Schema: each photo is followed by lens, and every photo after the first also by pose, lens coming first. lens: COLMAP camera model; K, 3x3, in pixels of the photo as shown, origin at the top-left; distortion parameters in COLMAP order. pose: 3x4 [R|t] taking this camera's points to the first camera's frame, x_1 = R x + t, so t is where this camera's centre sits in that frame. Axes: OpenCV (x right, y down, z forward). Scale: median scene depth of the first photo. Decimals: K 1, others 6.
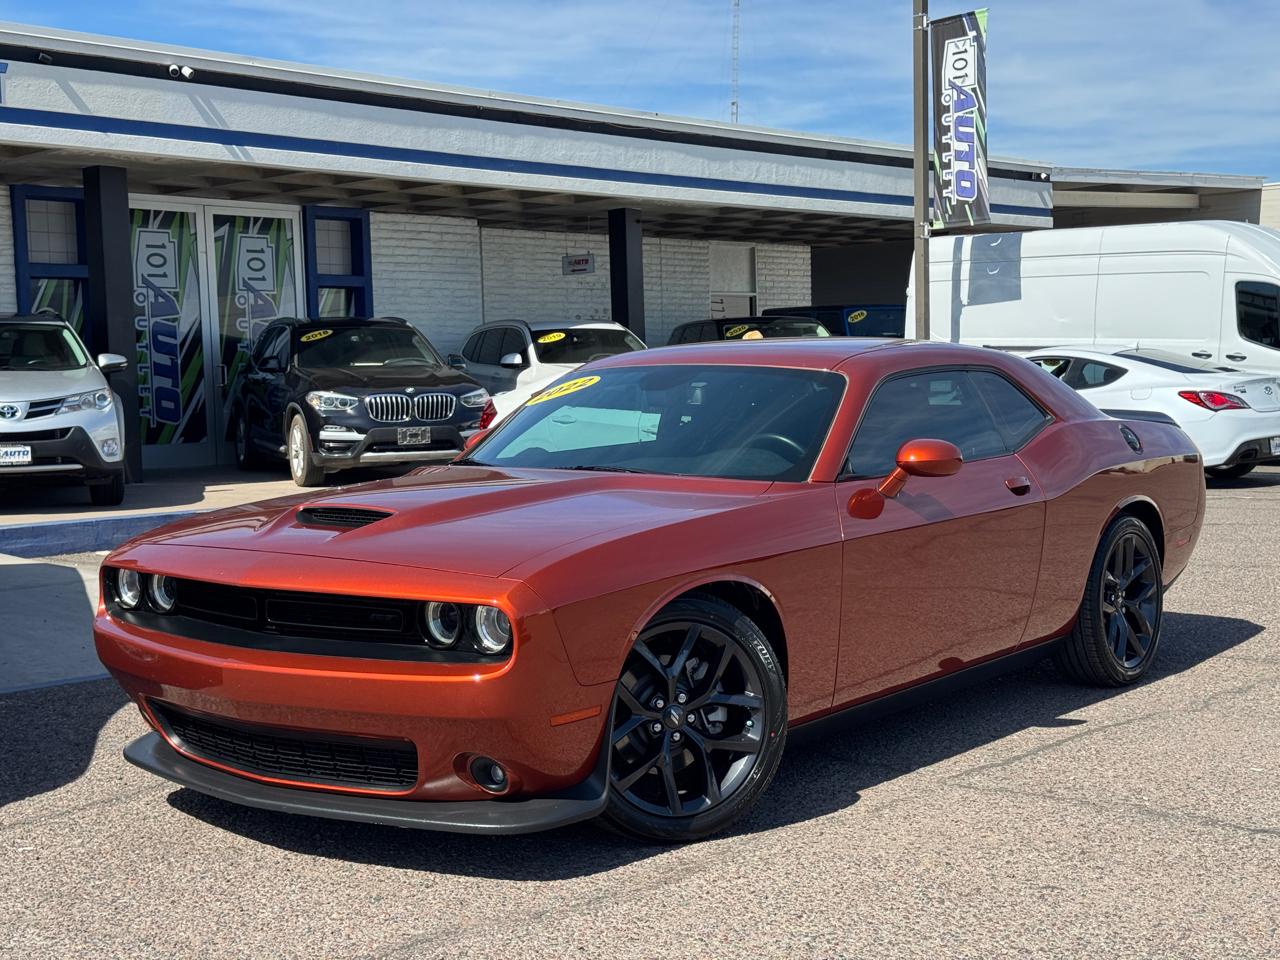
lens RADIAL K [[1855.0, 0, 632.3], [0, 1855.0, 503.9], [0, 0, 1]] dist [0.105012, 0.000000]
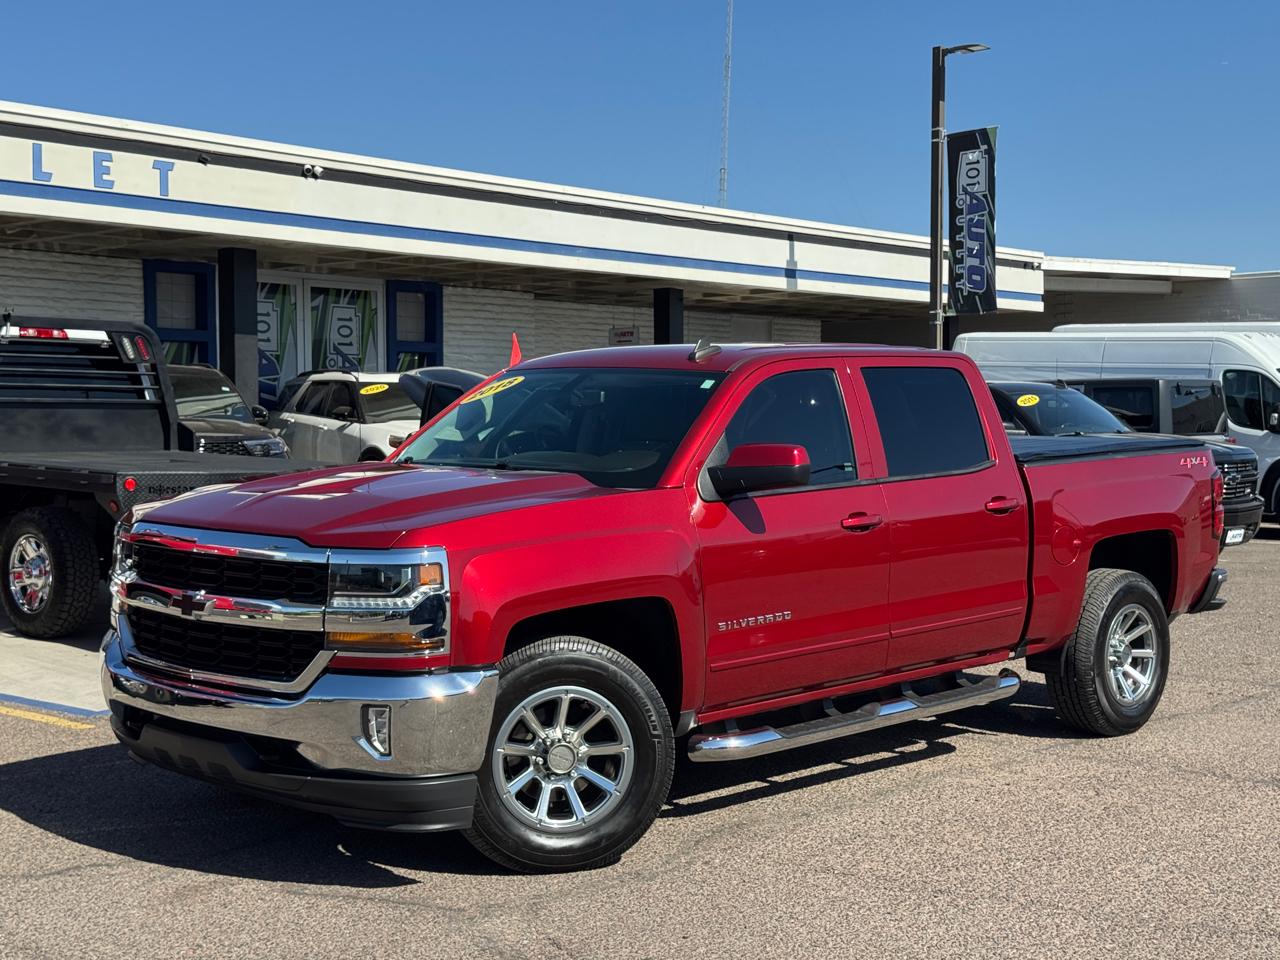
lens RADIAL K [[1855.0, 0, 631.8], [0, 1855.0, 471.3], [0, 0, 1]] dist [0.105012, 0.000000]
pose [[0.999435, 0.025648, 0.021717, -0.051420], [-0.024670, 0.998721, -0.044141, 0.001002], [-0.022821, 0.043580, 0.998789, -0.118055]]
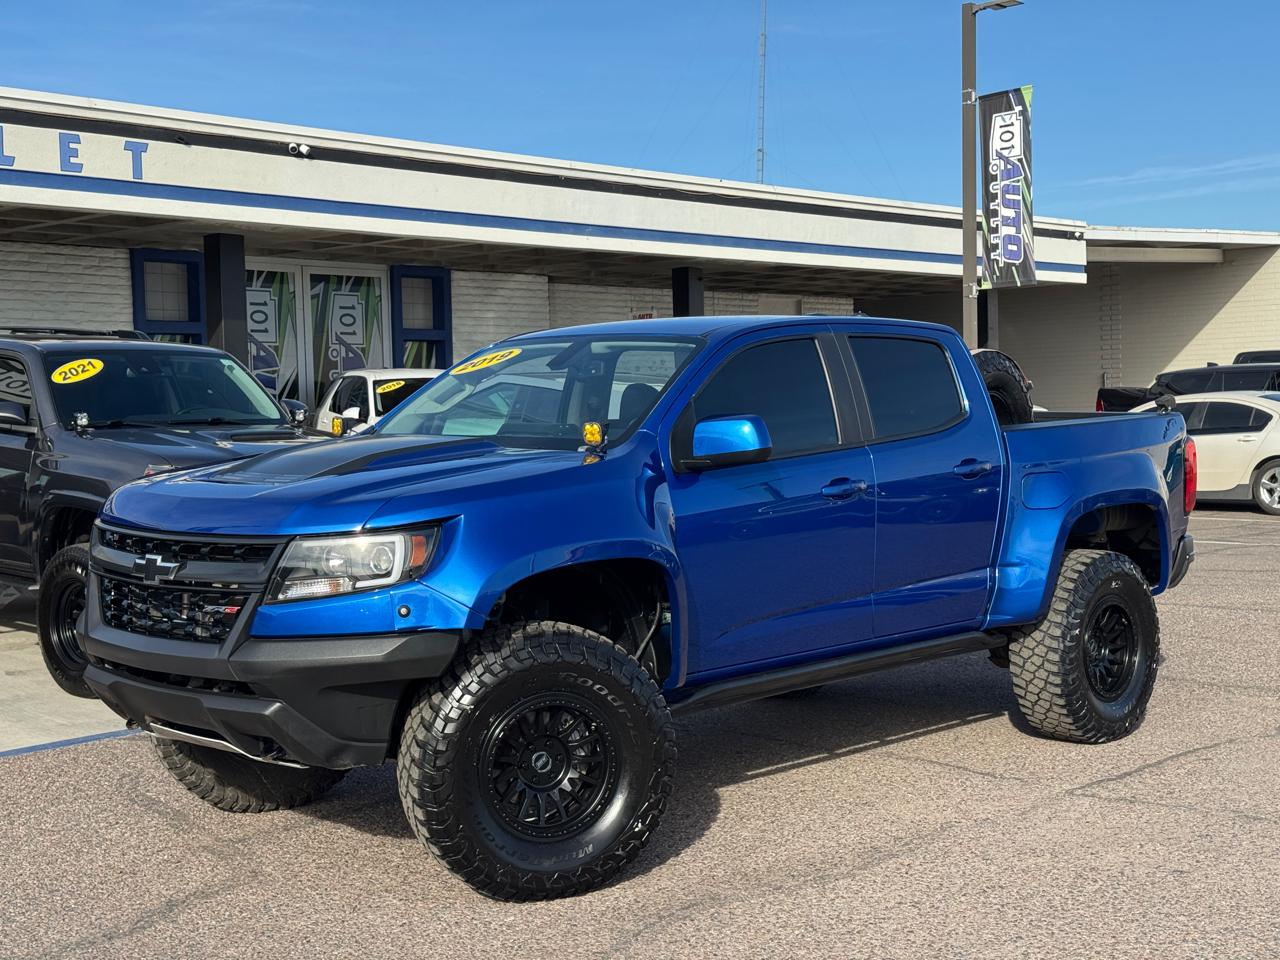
lens RADIAL K [[1855.0, 0, 629.7], [0, 1855.0, 480.4], [0, 0, 1]] dist [0.105012, 0.000000]
pose [[0.999965, 0.005080, -0.006693, -0.032101], [-0.005286, 0.999504, -0.031035, -0.003952], [0.006532, 0.031070, 0.999496, -0.063202]]
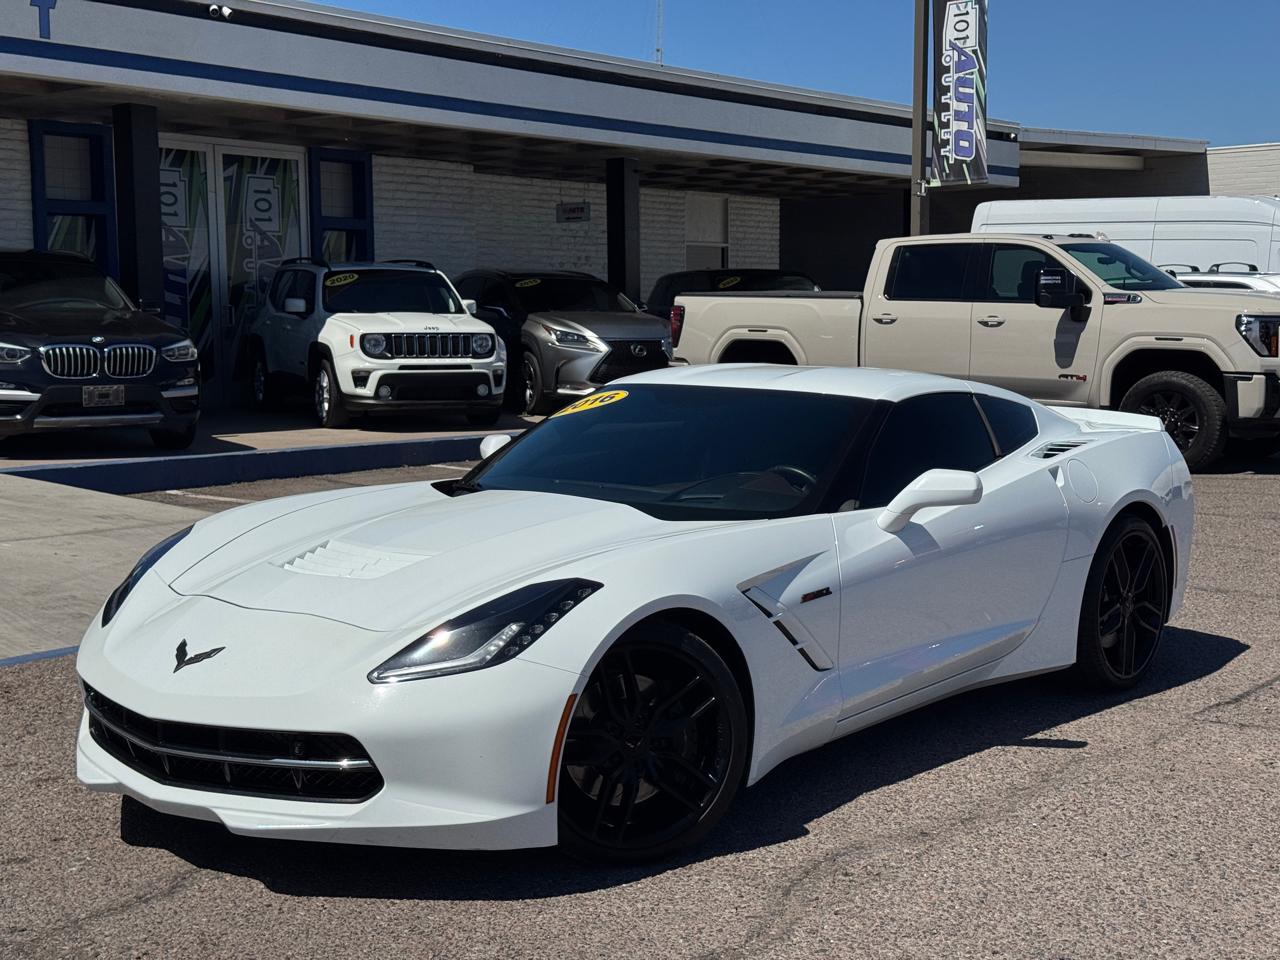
lens RADIAL K [[1855.0, 0, 642.1], [0, 1855.0, 493.7], [0, 0, 1]] dist [0.105012, 0.000000]
pose [[0.997590, 0.013976, 0.067966, -0.064628], [-0.015617, 0.999598, 0.023672, -0.000478], [-0.067608, -0.024677, 0.997407, -0.016895]]
